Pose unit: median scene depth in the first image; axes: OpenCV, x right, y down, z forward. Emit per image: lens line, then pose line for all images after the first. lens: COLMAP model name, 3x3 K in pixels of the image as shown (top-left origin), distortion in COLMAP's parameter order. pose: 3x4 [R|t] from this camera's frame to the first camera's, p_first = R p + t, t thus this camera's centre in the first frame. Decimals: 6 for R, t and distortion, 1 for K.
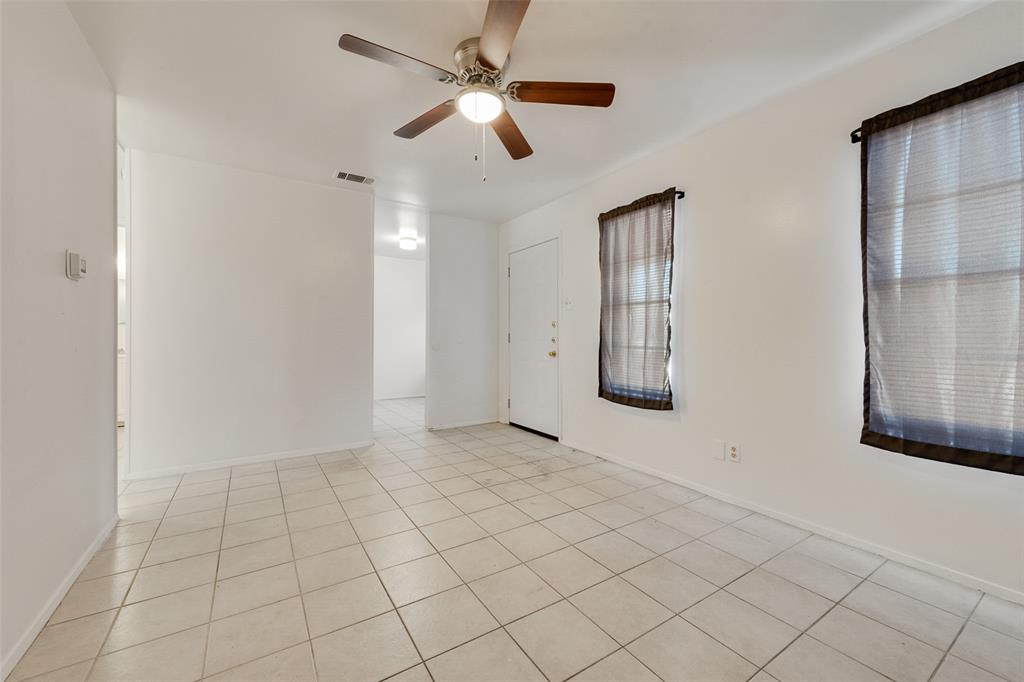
lens RADIAL K [[403.1, 0, 510.0], [0, 403.1, 339.0], [0, 0, 1]] dist [0.010553, -0.001958]
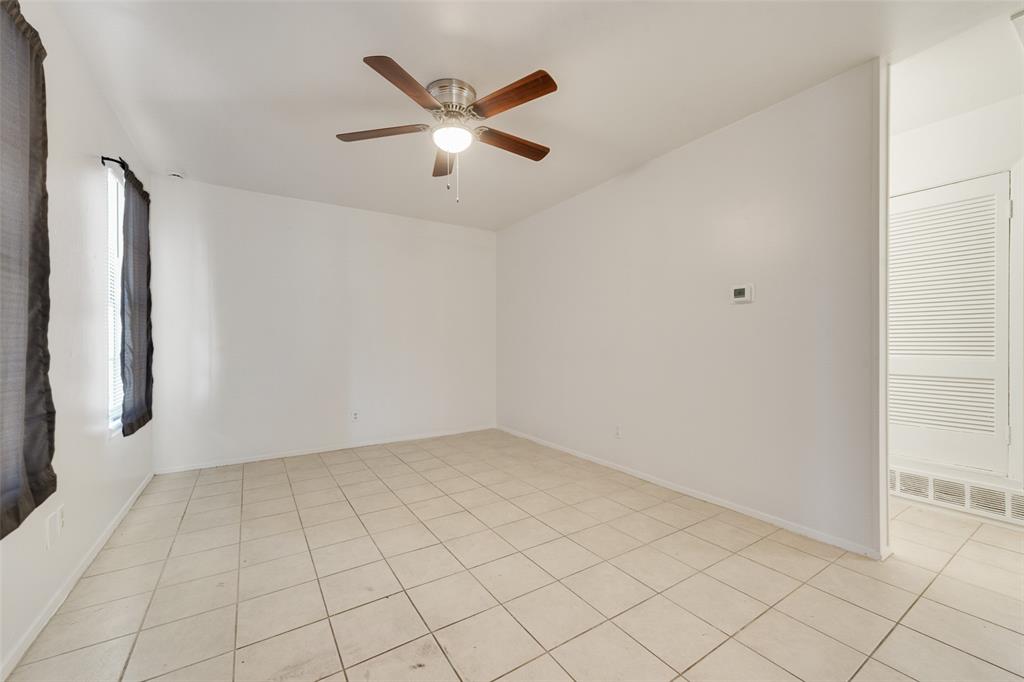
lens RADIAL K [[403.1, 0, 508.3], [0, 403.1, 342.6], [0, 0, 1]] dist [0.010553, -0.001958]
pose [[-0.999928, 0.003432, -0.011537, -0.143961], [0.003385, 0.999986, 0.004103, -0.007417], [0.011551, 0.004063, -0.999925, 1.414820]]
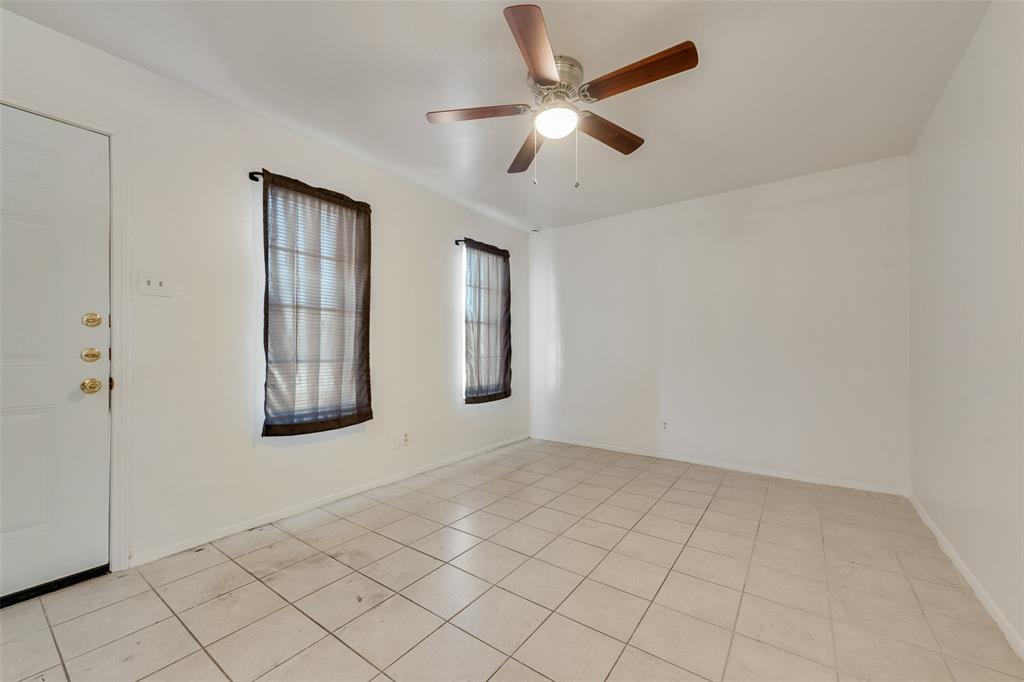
lens RADIAL K [[403.1, 0, 505.4], [0, 403.1, 347.0], [0, 0, 1]] dist [0.010553, -0.001958]
pose [[-0.365426, 0.005749, 0.930823, -0.647919], [0.004862, 0.999979, -0.004268, -0.002683], [-0.930828, 0.002966, -0.365447, 0.993995]]
